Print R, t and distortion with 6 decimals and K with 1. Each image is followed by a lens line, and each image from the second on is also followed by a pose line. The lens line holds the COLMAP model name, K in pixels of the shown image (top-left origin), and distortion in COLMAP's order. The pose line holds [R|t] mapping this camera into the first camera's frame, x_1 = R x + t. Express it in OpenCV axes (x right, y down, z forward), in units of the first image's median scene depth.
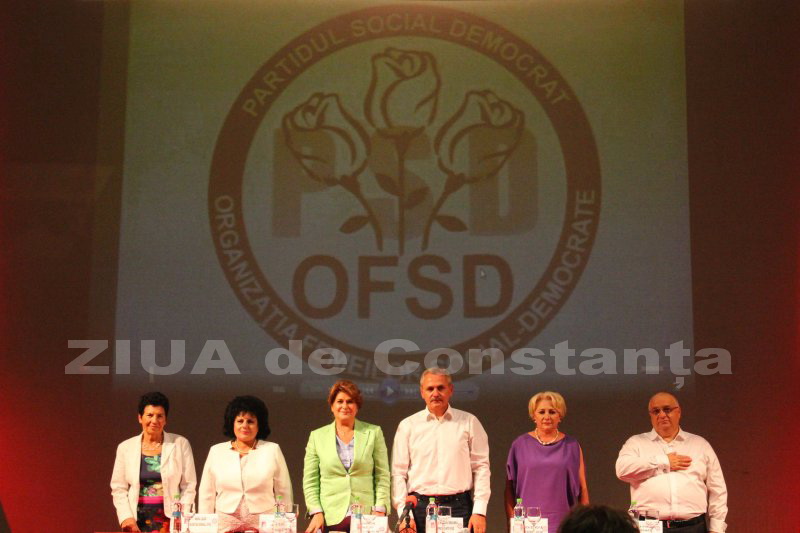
lens RADIAL K [[2106.3, 0, 400.0], [0, 2106.3, 266.5], [0, 0, 1]] dist [0.050159, 0.333234]
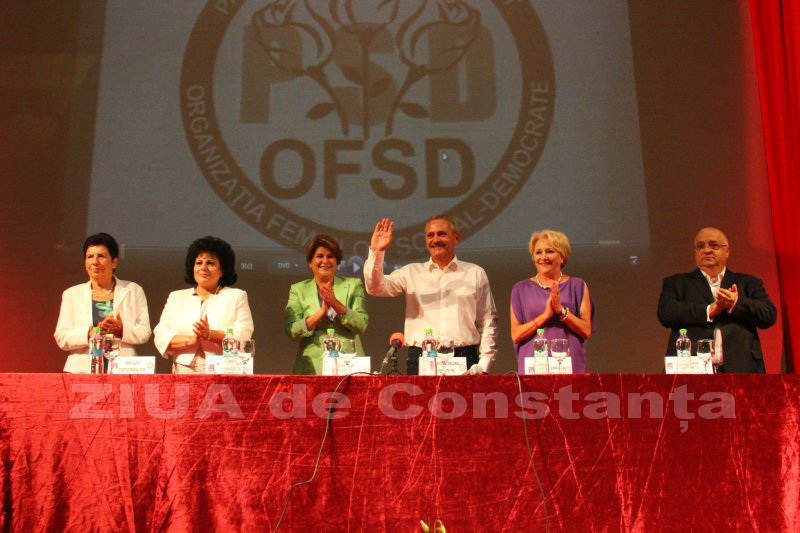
lens RADIAL K [[1083.8, 0, 400.0], [0, 1083.8, 266.5], [0, 0, 1]] dist [-0.180339, 0.005923]
pose [[0.997171, -0.002929, 0.075104, -0.022883], [0.007277, 0.998309, -0.057674, 0.087891], [-0.074808, 0.058057, 0.995506, 0.473452]]
